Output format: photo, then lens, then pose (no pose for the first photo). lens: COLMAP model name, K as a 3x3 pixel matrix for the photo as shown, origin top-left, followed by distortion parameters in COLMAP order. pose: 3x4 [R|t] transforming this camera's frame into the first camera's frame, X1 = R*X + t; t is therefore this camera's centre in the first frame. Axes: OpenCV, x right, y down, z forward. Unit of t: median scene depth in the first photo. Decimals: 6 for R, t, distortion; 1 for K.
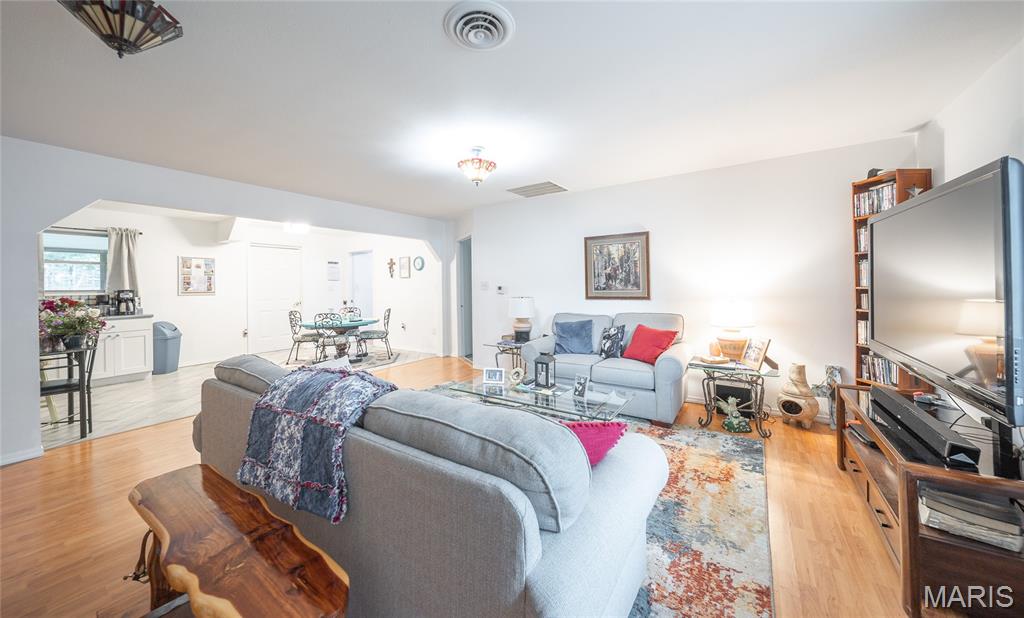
lens RADIAL K [[356.1, 0, 510.7], [0, 356.1, 286.8], [0, 0, 1]] dist [-0.000495, -0.000131]
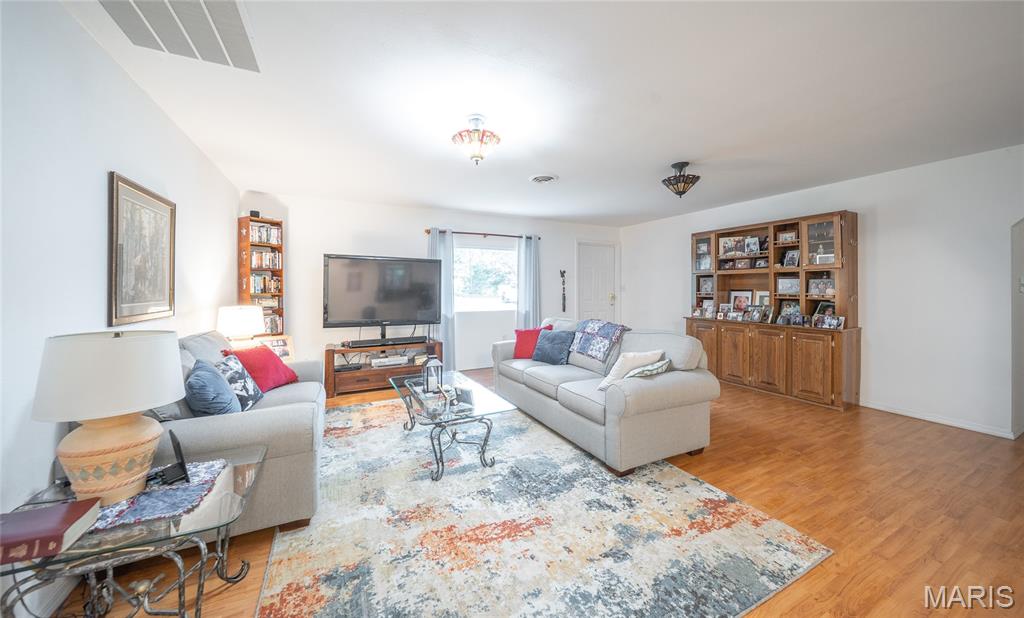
lens RADIAL K [[356.1, 0, 510.7], [0, 356.1, 286.8], [0, 0, 1]] dist [-0.000495, -0.000131]
pose [[-0.873210, 0.017123, 0.487044, -0.403909], [0.015615, 0.999852, -0.007156, 0.000282], [-0.487094, 0.001357, -0.873348, 1.225965]]
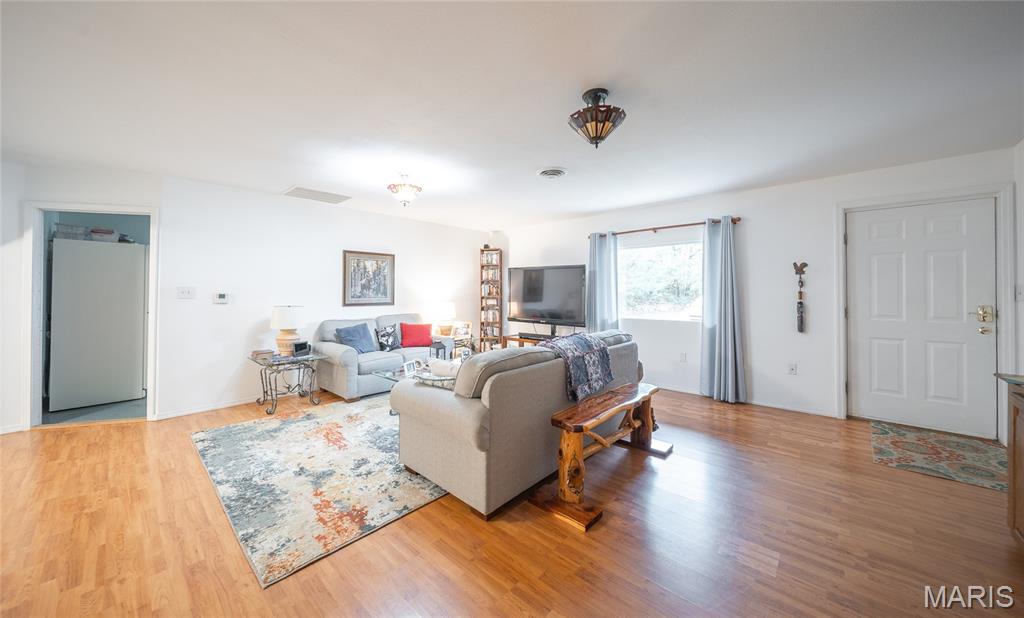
lens RADIAL K [[356.1, 0, 510.7], [0, 356.1, 286.8], [0, 0, 1]] dist [-0.000495, -0.000131]
pose [[0.138904, 0.031200, 0.989814, -0.868852], [0.001825, 0.999494, -0.031762, 0.011167], [-0.990304, 0.006218, 0.138777, 0.366915]]
